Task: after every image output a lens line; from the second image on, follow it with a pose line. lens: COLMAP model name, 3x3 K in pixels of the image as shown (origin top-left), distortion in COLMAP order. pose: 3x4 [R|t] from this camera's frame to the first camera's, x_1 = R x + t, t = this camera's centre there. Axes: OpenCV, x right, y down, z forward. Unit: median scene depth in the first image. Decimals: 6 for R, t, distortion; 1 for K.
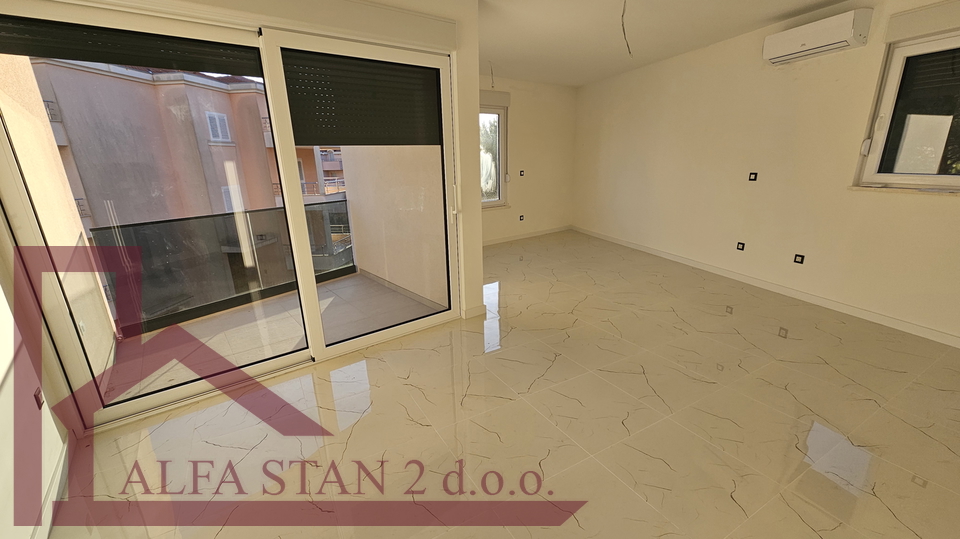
lens RADIAL K [[387.2, 0, 478.3], [0, 387.2, 277.4], [0, 0, 1]] dist [-0.001103, -0.000170]
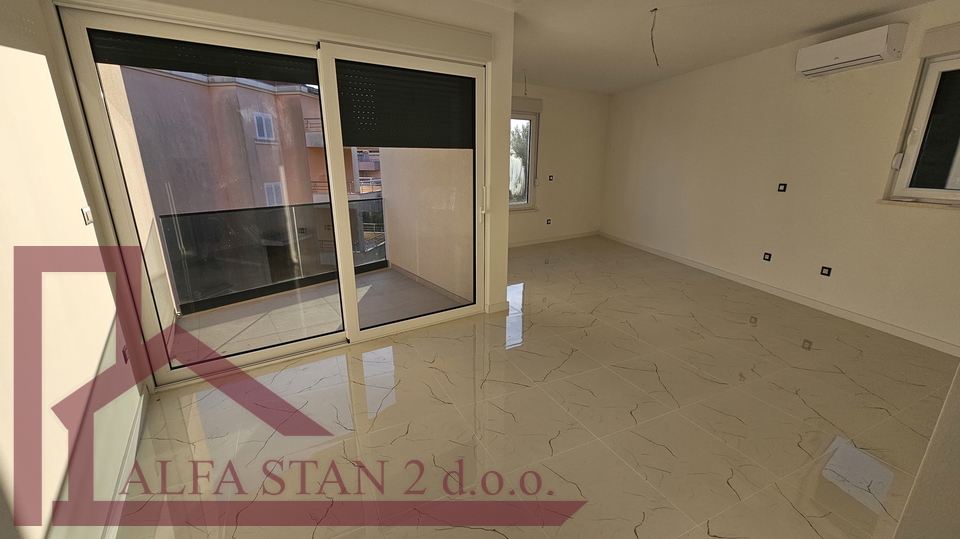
lens RADIAL K [[387.2, 0, 480.1], [0, 387.2, 277.1], [0, 0, 1]] dist [-0.001103, -0.000170]
pose [[0.996944, 0.044986, -0.063862, 0.006266], [-0.045587, 0.998928, -0.007984, 0.018981], [0.063435, 0.010871, 0.997927, -0.059628]]
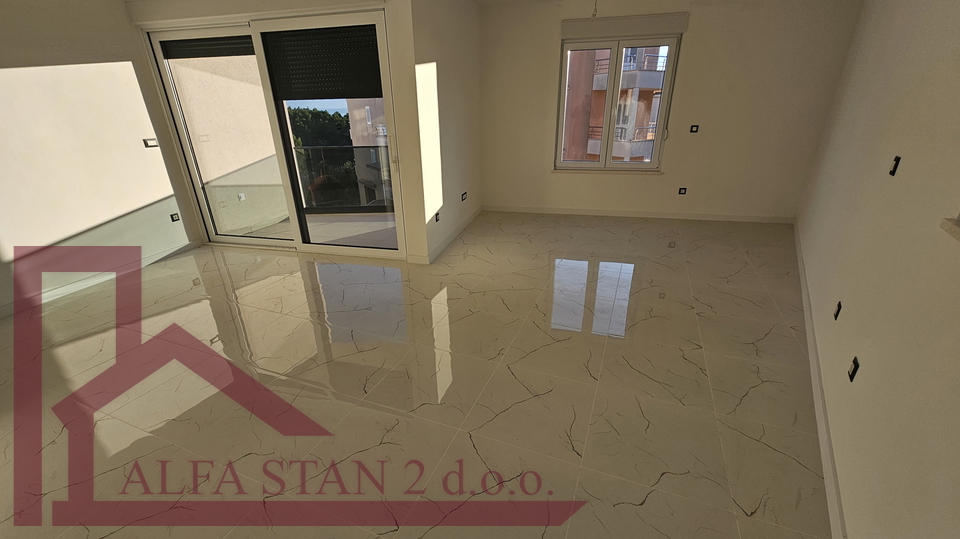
lens RADIAL K [[387.2, 0, 478.5], [0, 387.2, 274.8], [0, 0, 1]] dist [-0.001103, -0.000170]
pose [[0.621146, 0.324840, -0.713202, 0.965444], [-0.231850, 0.945482, 0.228711, -0.171356], [0.748614, 0.023293, 0.662597, 0.460876]]
